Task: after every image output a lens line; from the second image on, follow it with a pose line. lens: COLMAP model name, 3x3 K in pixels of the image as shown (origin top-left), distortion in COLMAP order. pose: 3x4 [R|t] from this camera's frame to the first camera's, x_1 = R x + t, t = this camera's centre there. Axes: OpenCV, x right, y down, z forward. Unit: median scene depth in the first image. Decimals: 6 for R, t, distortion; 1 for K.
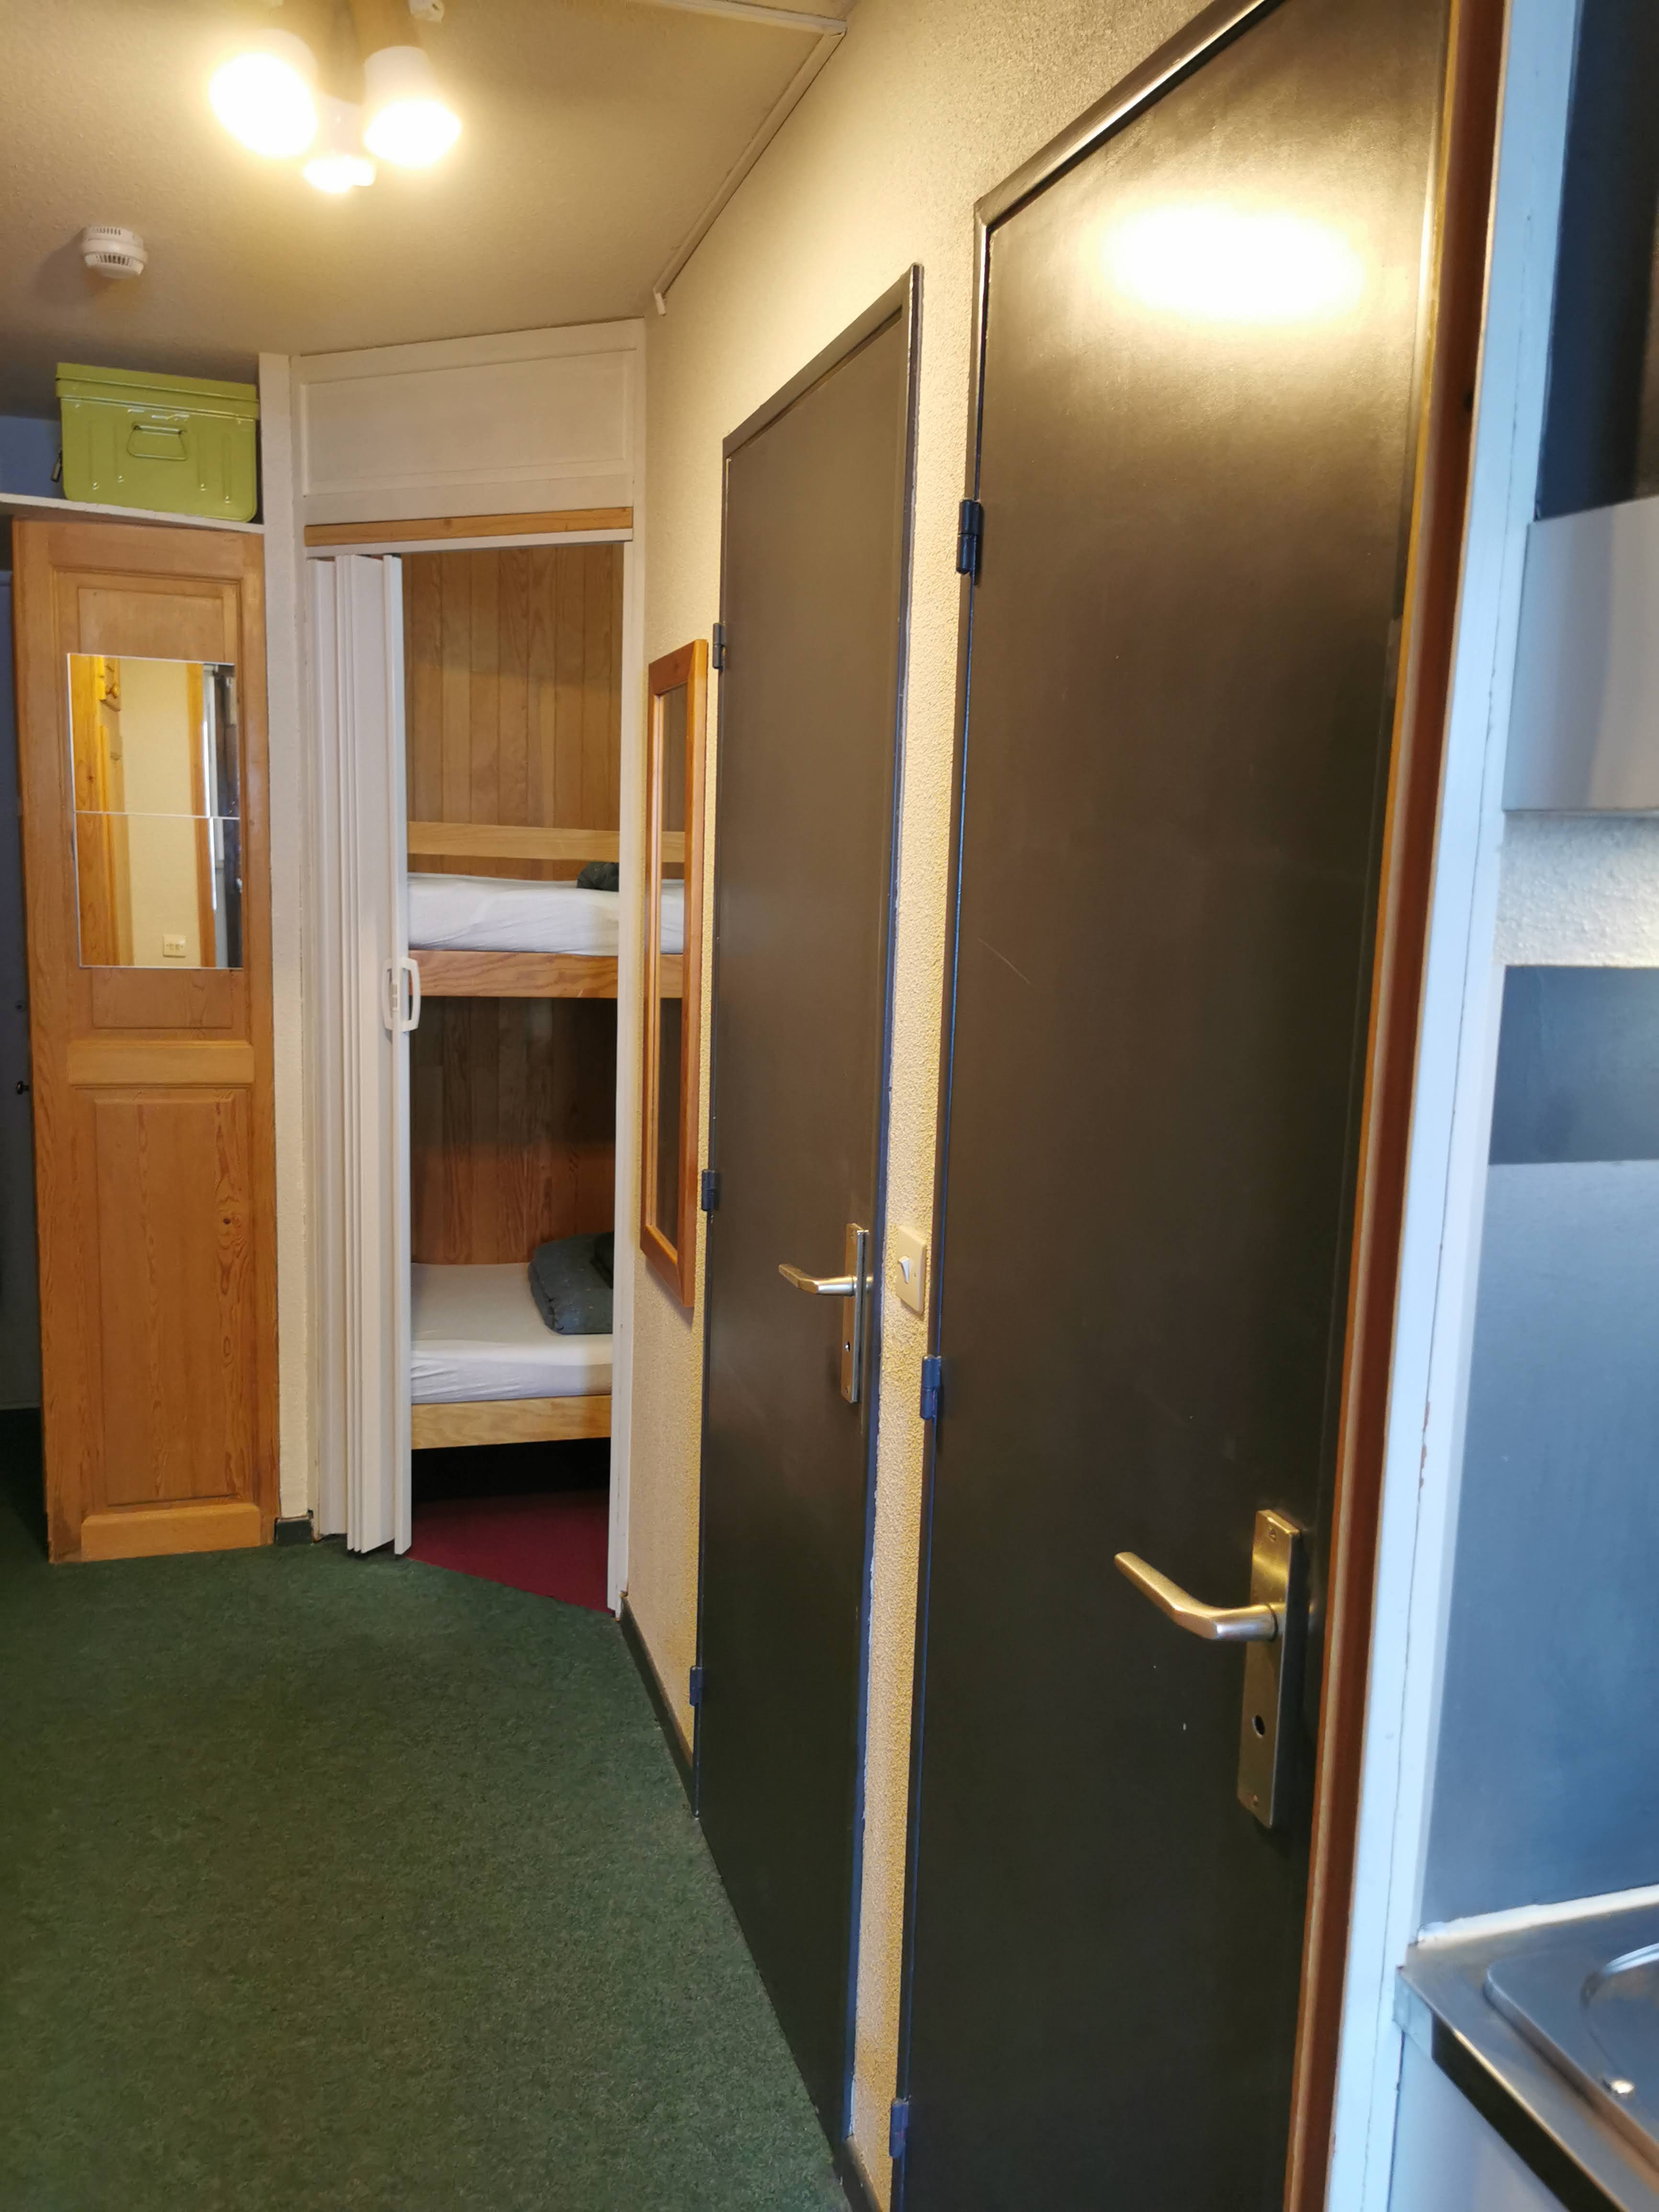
lens RADIAL K [[1722.7, 0, 829.6], [0, 1722.7, 1082.7], [0, 0, 1]] dist [0.032398, -0.078286]
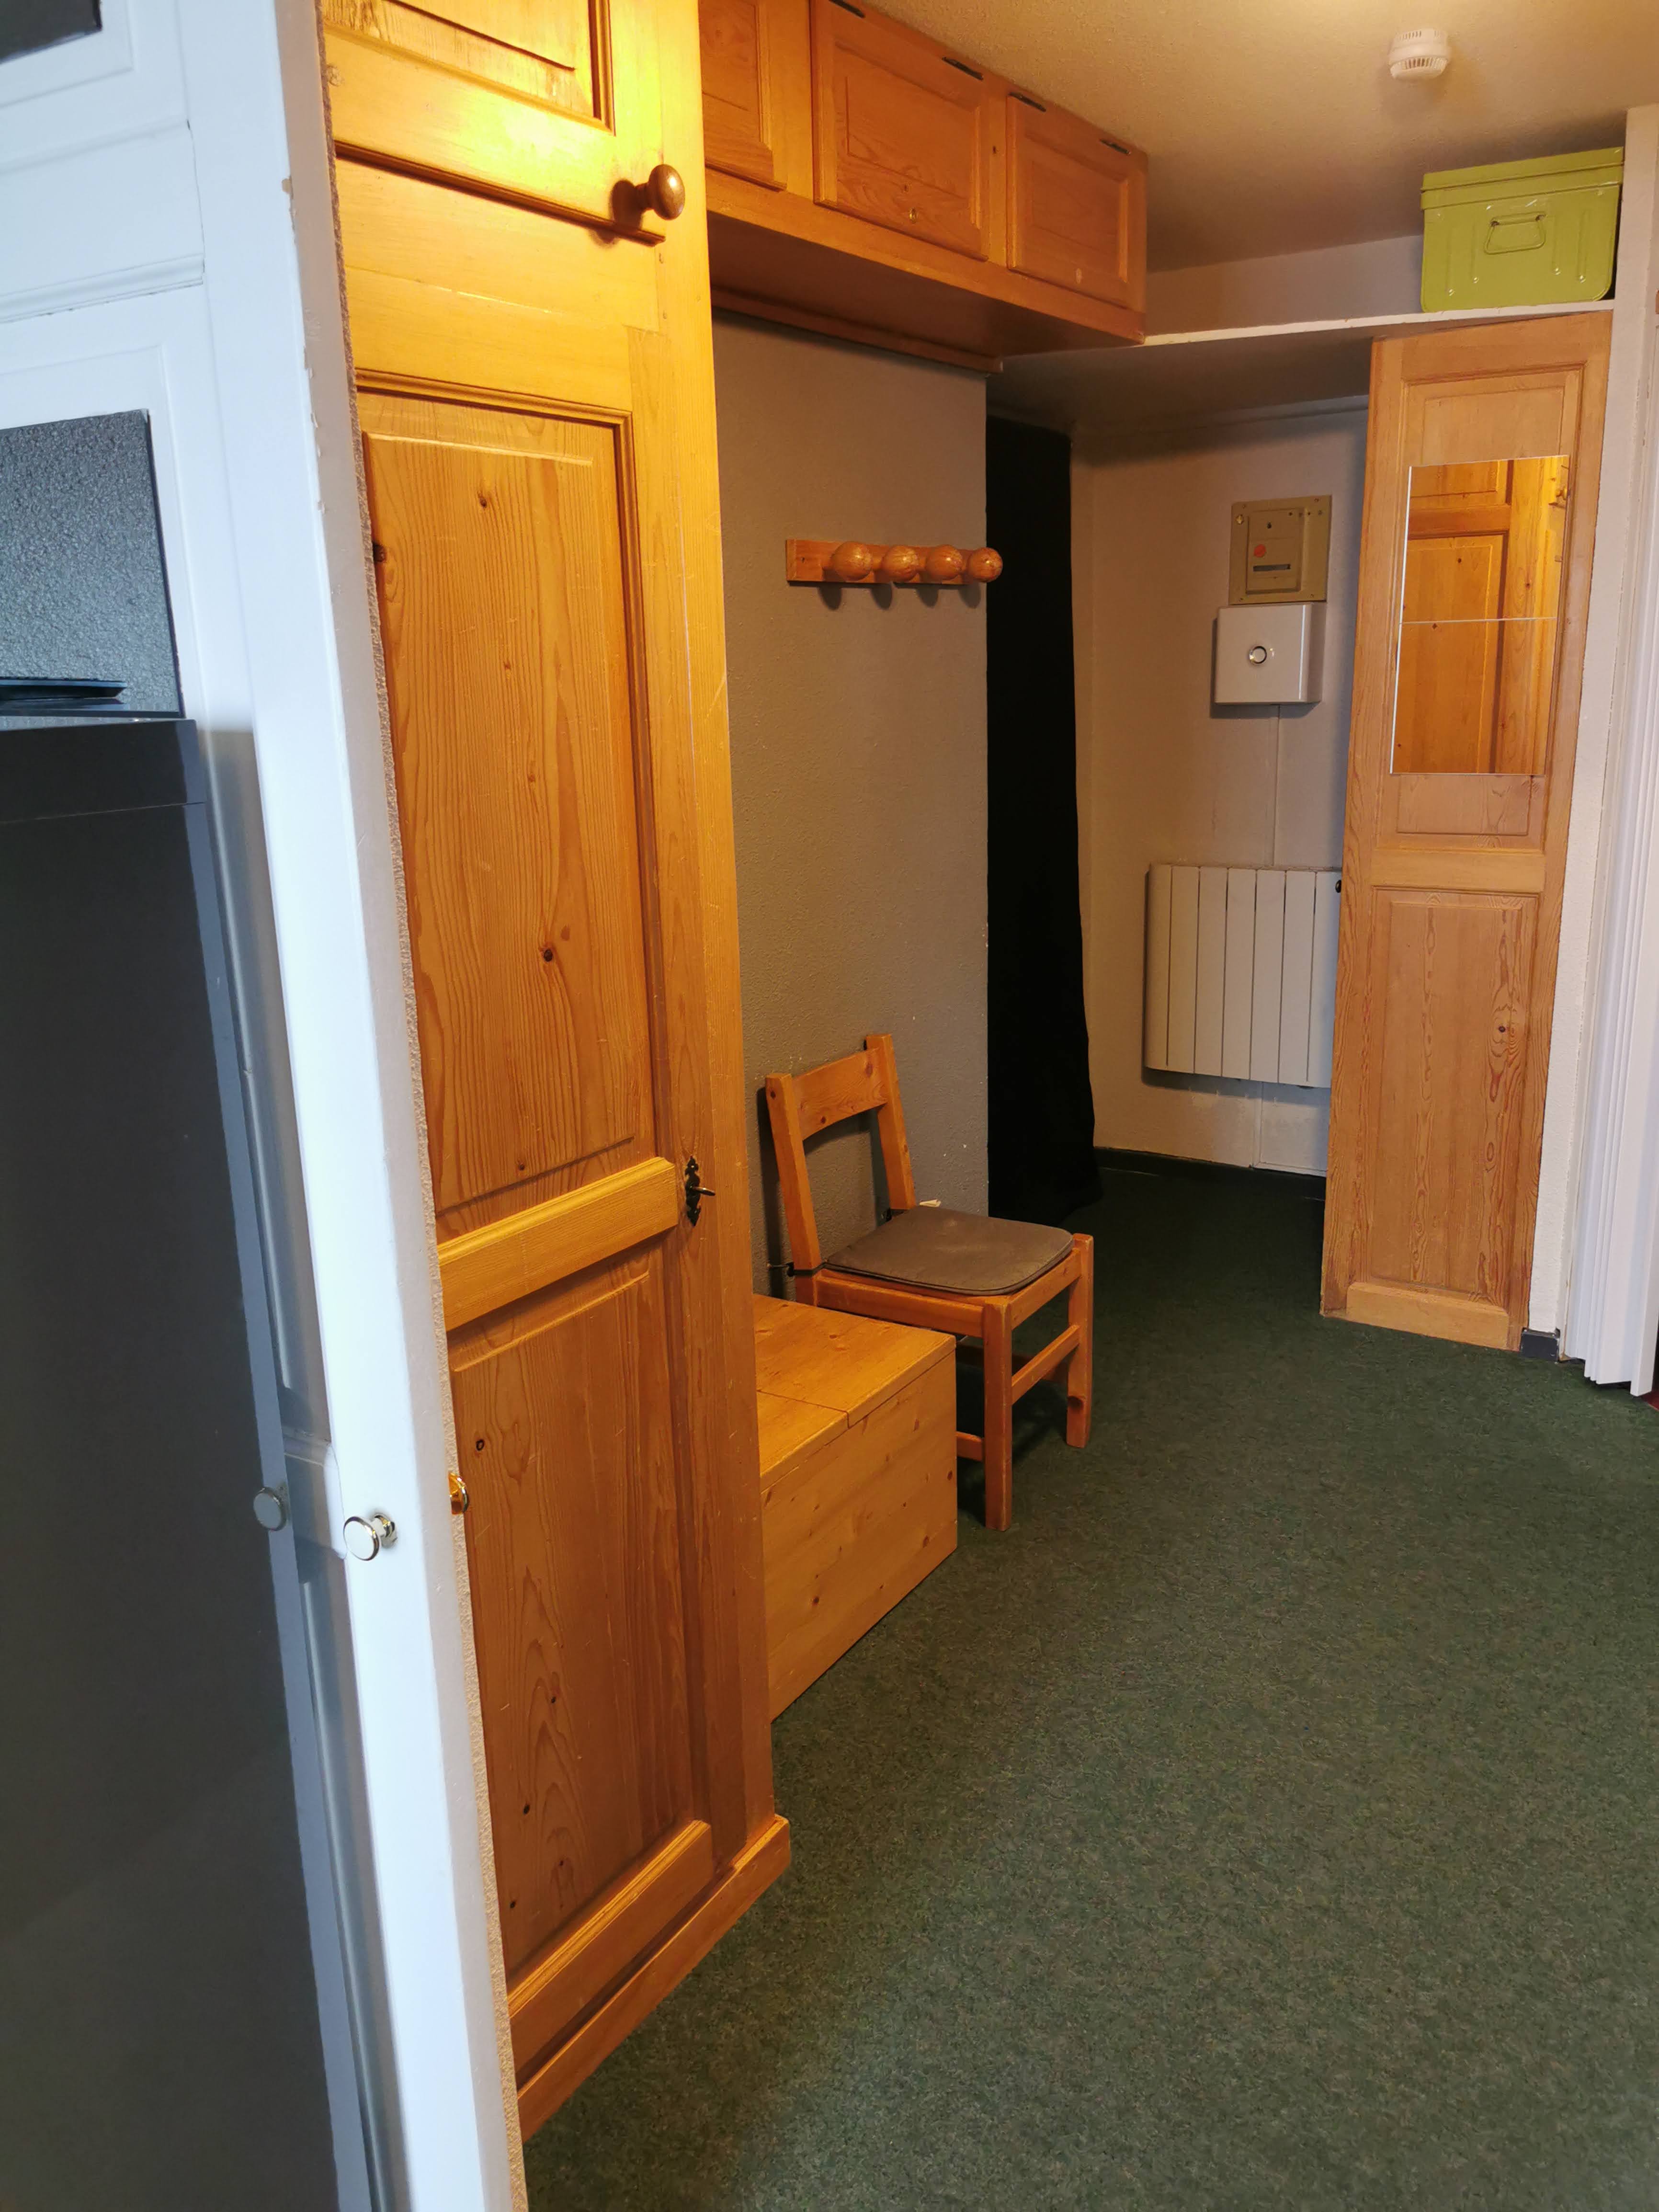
lens RADIAL K [[1722.7, 0, 825.9], [0, 1722.7, 1098.1], [0, 0, 1]] dist [0.032398, -0.078286]
pose [[0.630484, 0.149224, -0.761724, 0.179020], [-0.062357, 0.987912, 0.141921, 0.001200], [0.773694, -0.041980, 0.632167, 0.053093]]
